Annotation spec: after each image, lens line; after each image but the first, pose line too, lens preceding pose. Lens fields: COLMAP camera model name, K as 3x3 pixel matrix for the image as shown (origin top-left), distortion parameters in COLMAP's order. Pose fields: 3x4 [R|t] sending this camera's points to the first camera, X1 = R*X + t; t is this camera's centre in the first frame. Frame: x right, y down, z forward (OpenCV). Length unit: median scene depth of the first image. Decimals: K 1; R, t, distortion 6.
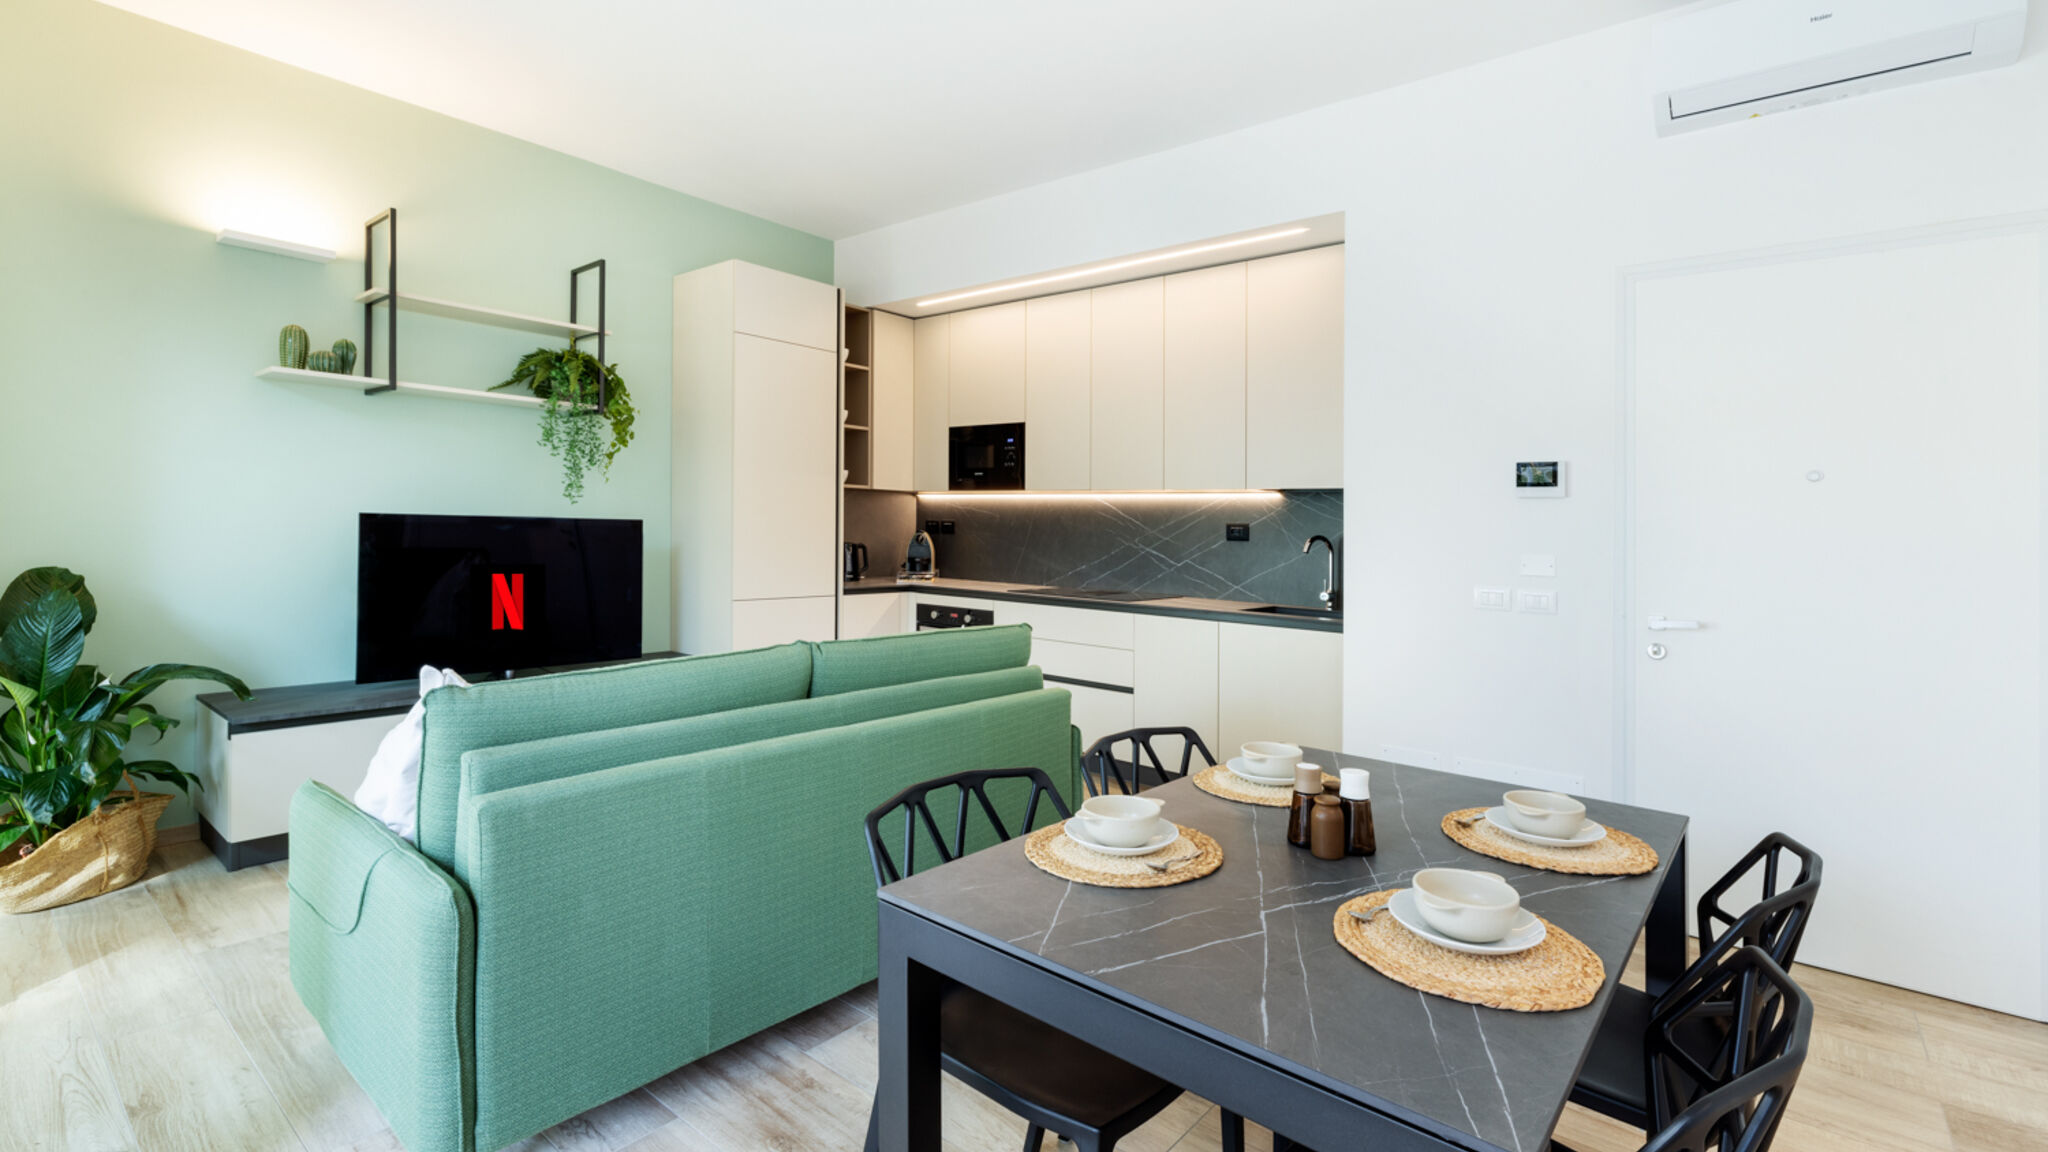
lens RADIAL K [[876.3, 0, 1025.7], [0, 876.3, 495.2], [0, 0, 1]] dist [-0.000402, 0.000026]
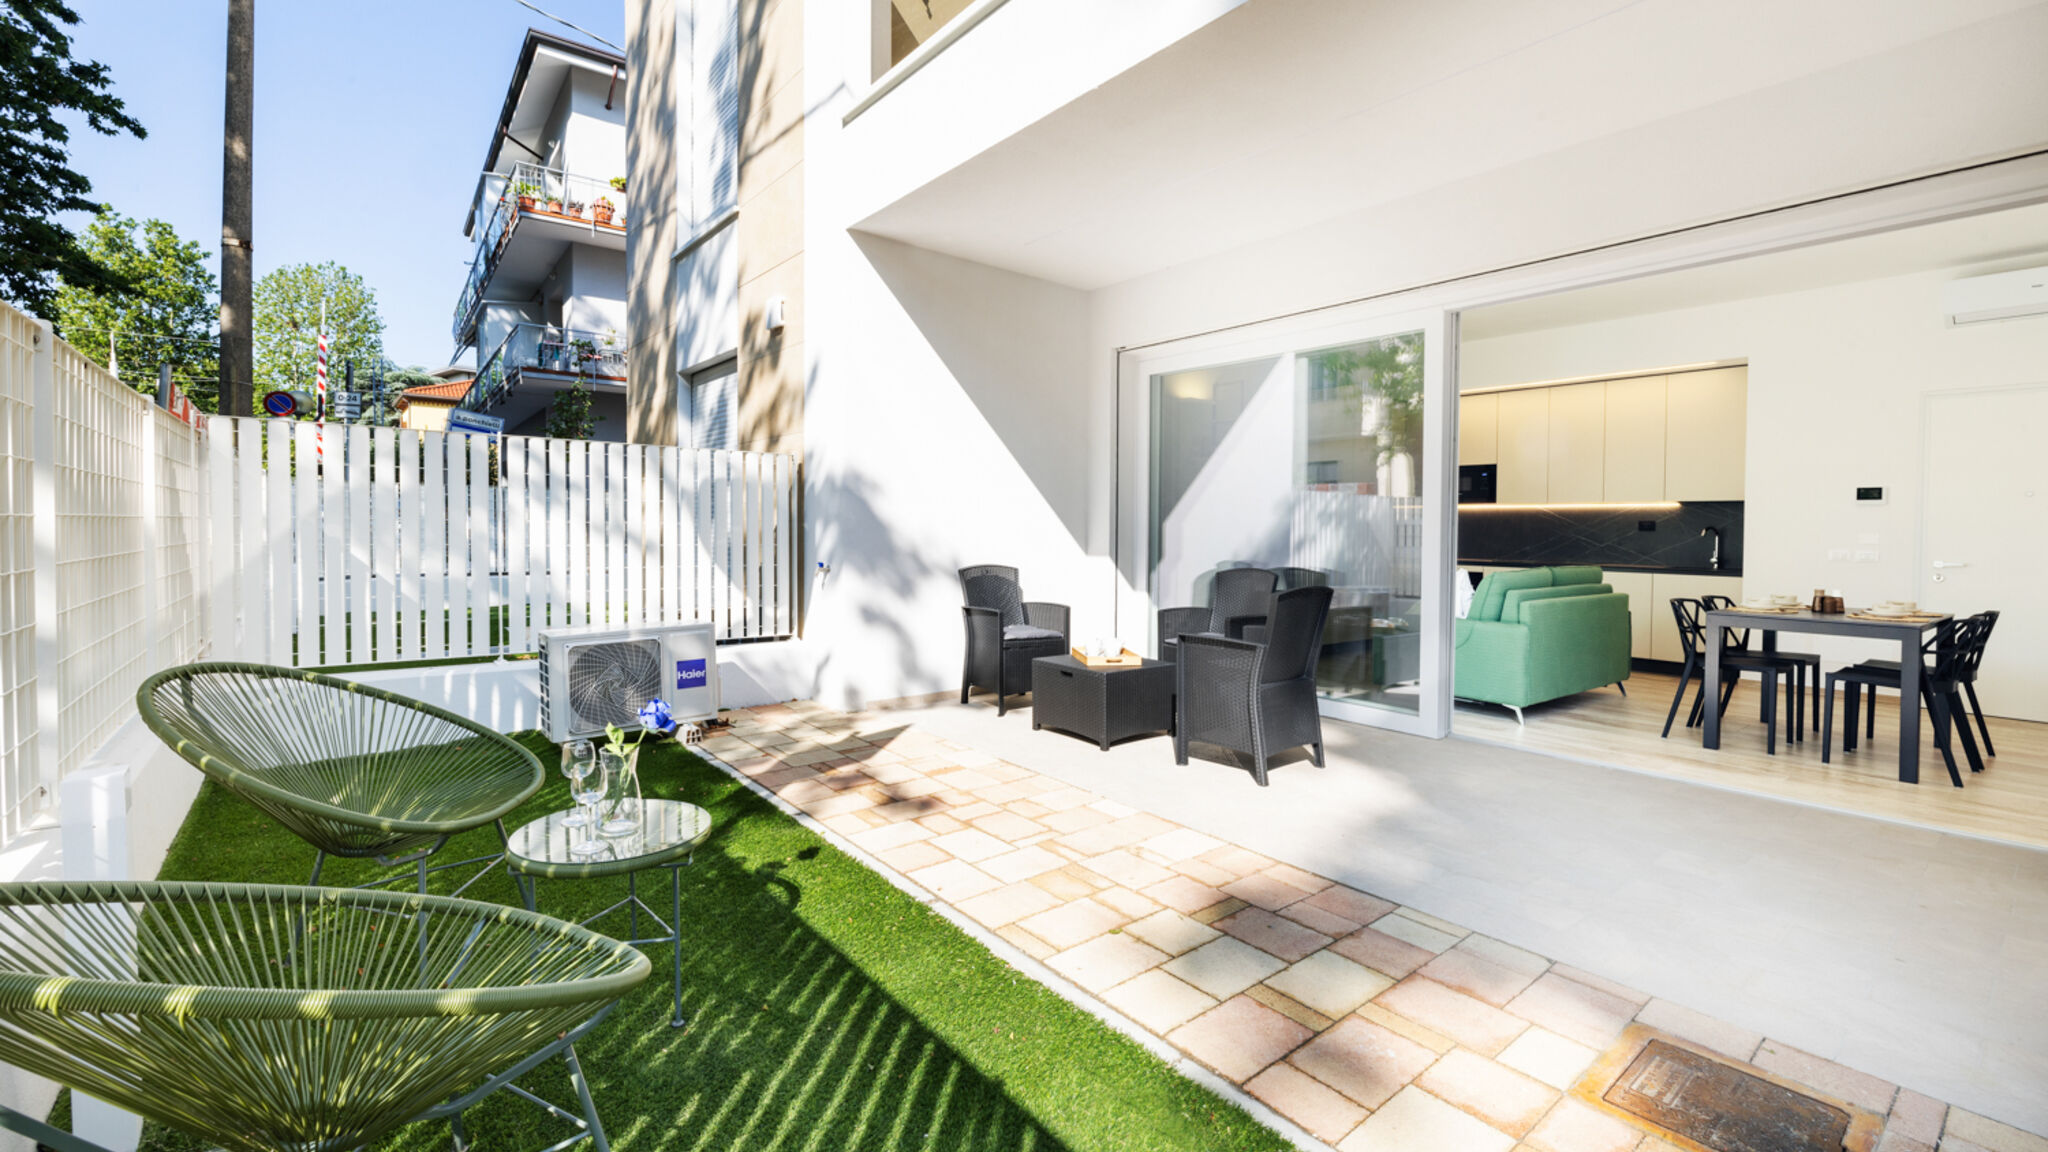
lens RADIAL K [[832.4, 0, 1022.8], [0, 832.4, 534.8], [0, 0, 1]] dist [-0.000673, -0.000103]
pose [[0.979795, -0.005380, -0.199930, -0.856269], [0.013433, 0.999151, 0.038949, -0.026592], [0.199551, -0.040847, 0.979036, -1.149627]]
